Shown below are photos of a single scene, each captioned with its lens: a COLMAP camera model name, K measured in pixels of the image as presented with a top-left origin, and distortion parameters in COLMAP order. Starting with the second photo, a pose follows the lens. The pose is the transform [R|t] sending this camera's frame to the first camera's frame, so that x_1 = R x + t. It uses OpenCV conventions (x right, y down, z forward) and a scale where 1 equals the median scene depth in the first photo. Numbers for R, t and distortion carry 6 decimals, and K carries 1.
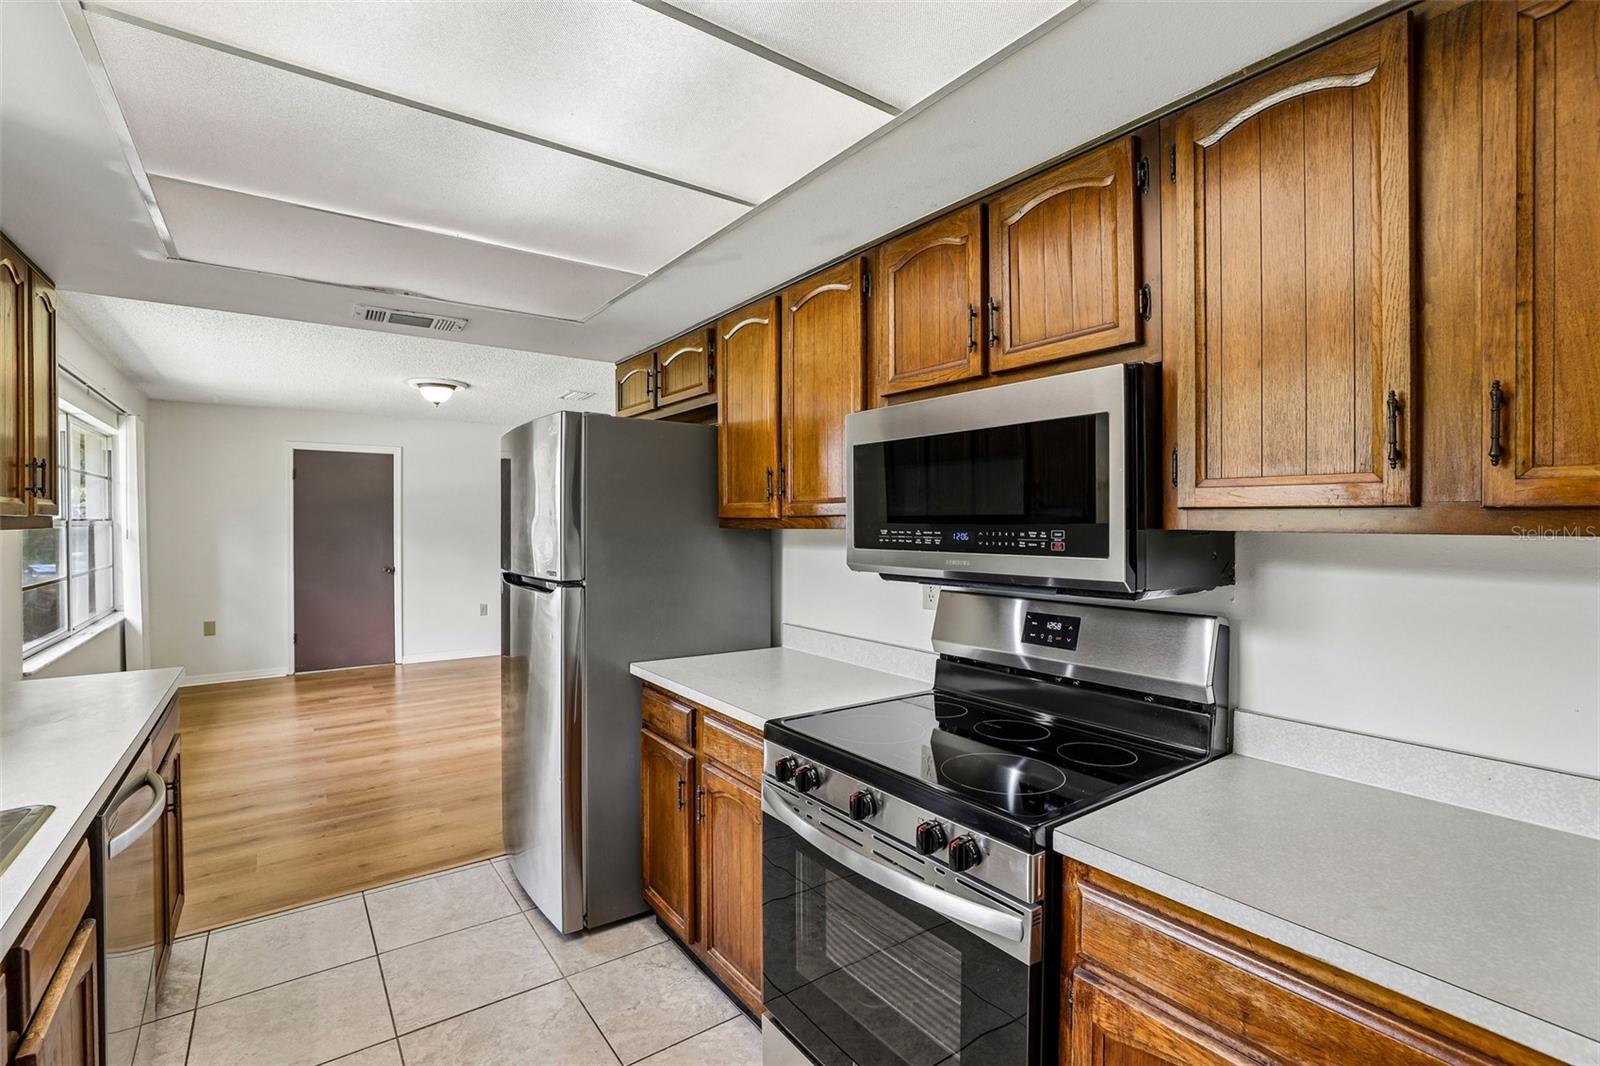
lens RADIAL K [[728.3, 0, 797.2], [0, 728.3, 528.8], [0, 0, 1]] dist [-0.039023, 0.009022]
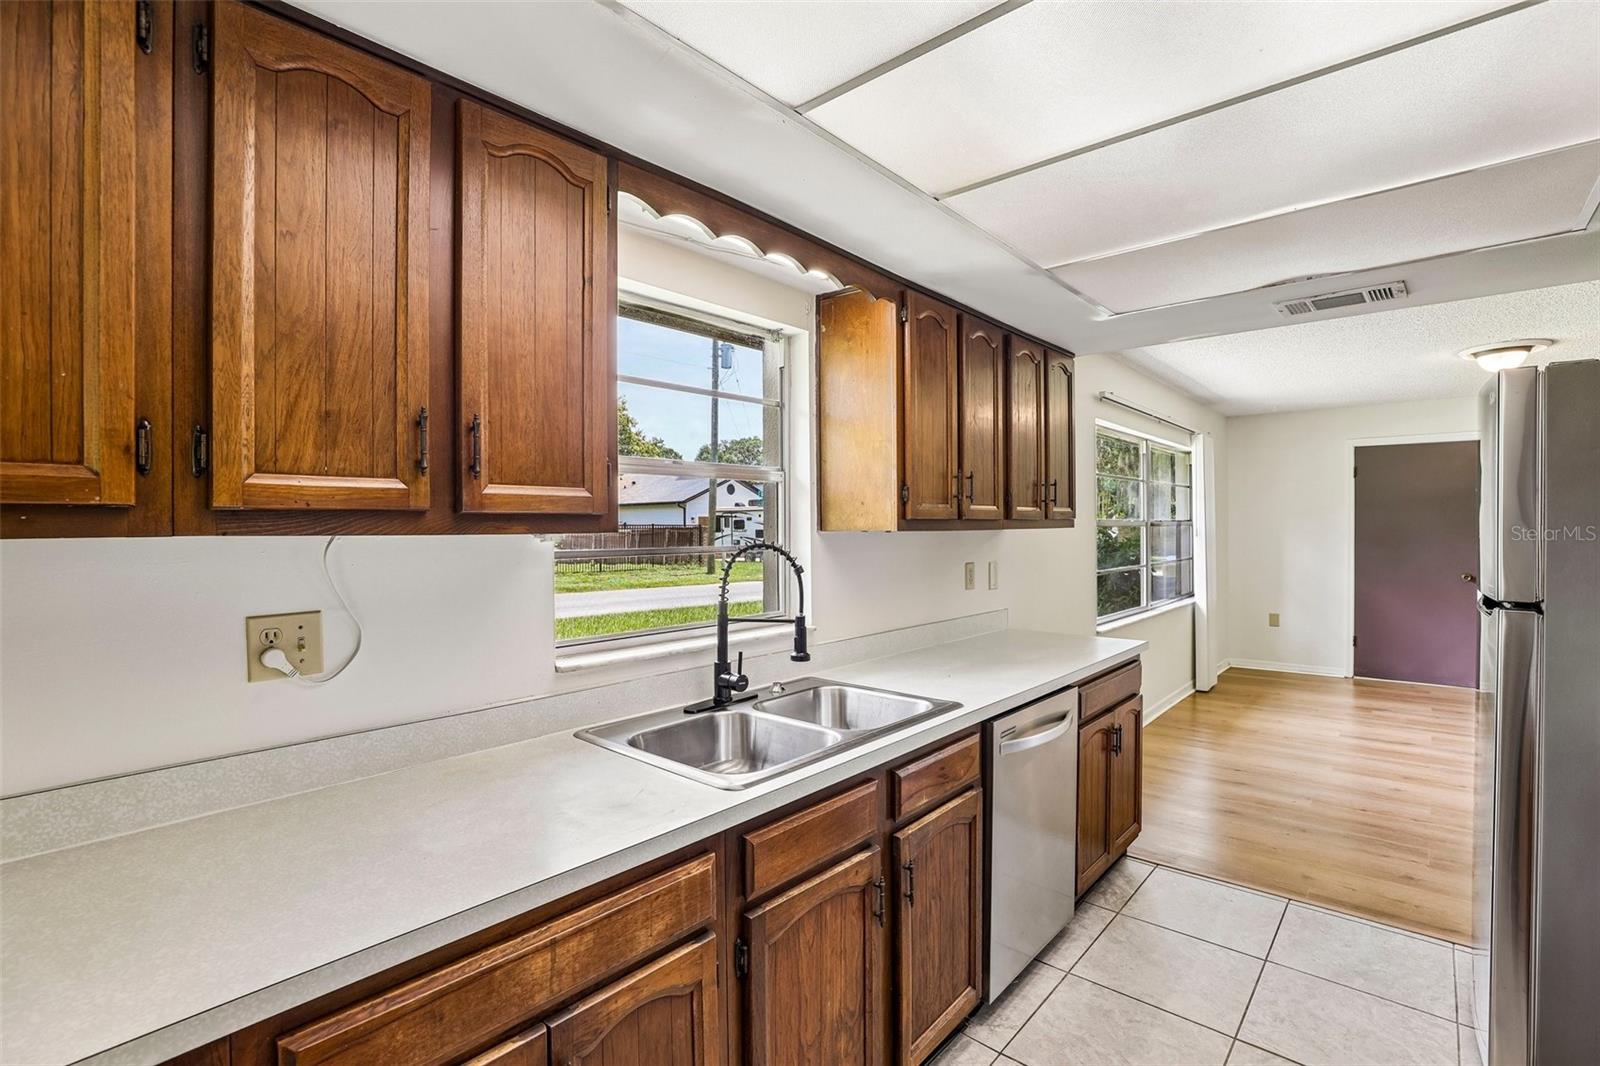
lens RADIAL K [[728.3, 0, 802.7], [0, 728.3, 523.6], [0, 0, 1]] dist [-0.039023, 0.009022]
pose [[0.210054, -0.004019, -0.977681, 0.145399], [-0.002672, 0.999985, -0.004685, -0.000174], [0.977686, 0.003597, 0.210041, 0.099481]]
